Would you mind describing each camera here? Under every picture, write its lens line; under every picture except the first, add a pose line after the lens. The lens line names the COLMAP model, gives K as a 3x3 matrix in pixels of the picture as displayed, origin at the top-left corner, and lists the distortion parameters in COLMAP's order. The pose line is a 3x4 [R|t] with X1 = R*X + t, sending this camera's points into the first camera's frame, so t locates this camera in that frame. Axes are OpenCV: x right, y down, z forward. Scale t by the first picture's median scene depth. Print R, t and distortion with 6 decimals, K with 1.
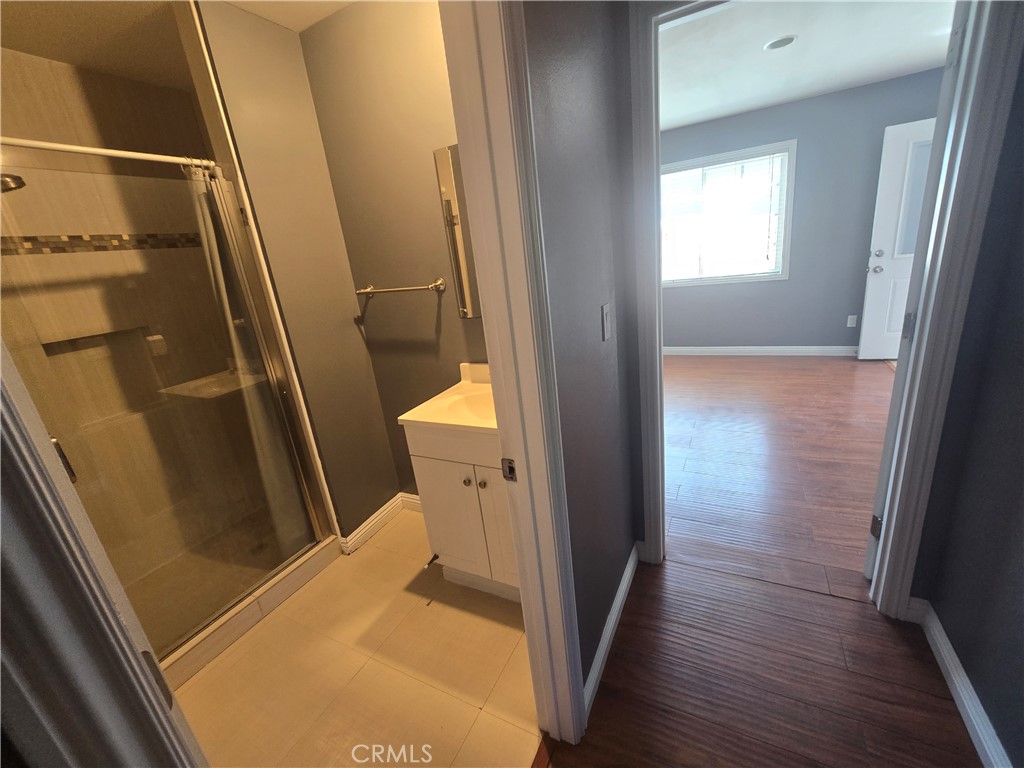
lens RADIAL K [[416.3, 0, 511.3], [0, 416.3, 382.1], [0, 0, 1]] dist [-0.002755, -0.000187]
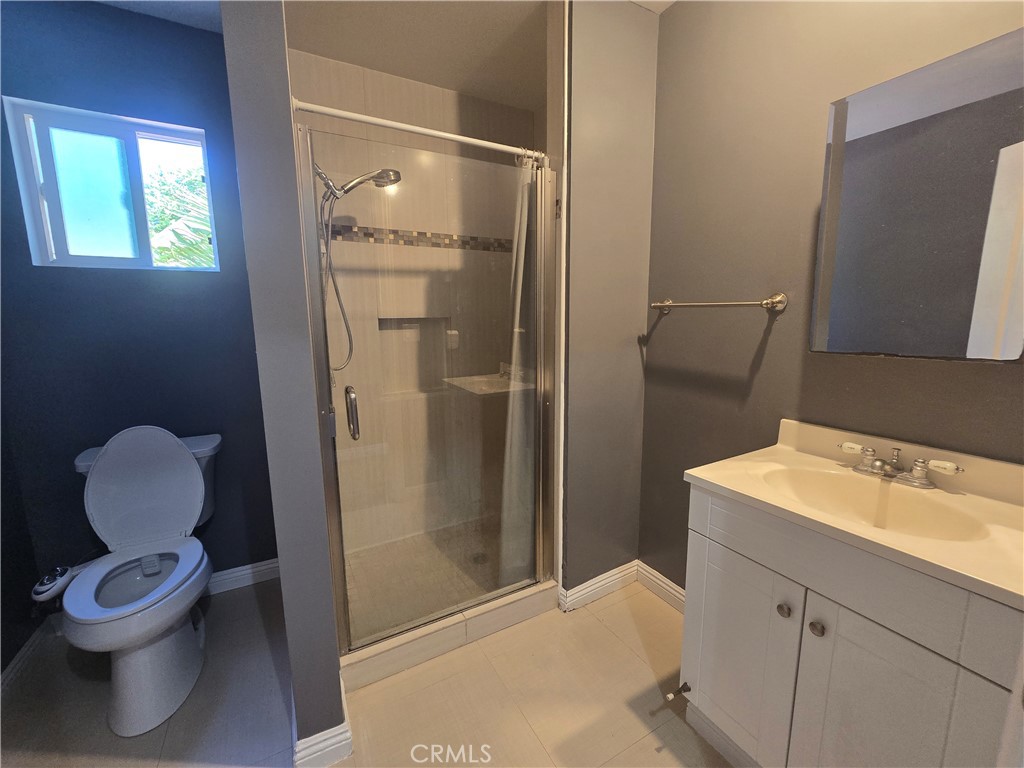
lens RADIAL K [[416.3, 0, 511.3], [0, 416.3, 382.1], [0, 0, 1]] dist [-0.002755, -0.000187]
pose [[0.829390, 0.189805, -0.525439, -0.152405], [-0.244830, 0.968880, -0.036467, 0.033108], [0.502166, 0.158889, 0.850049, 0.199534]]
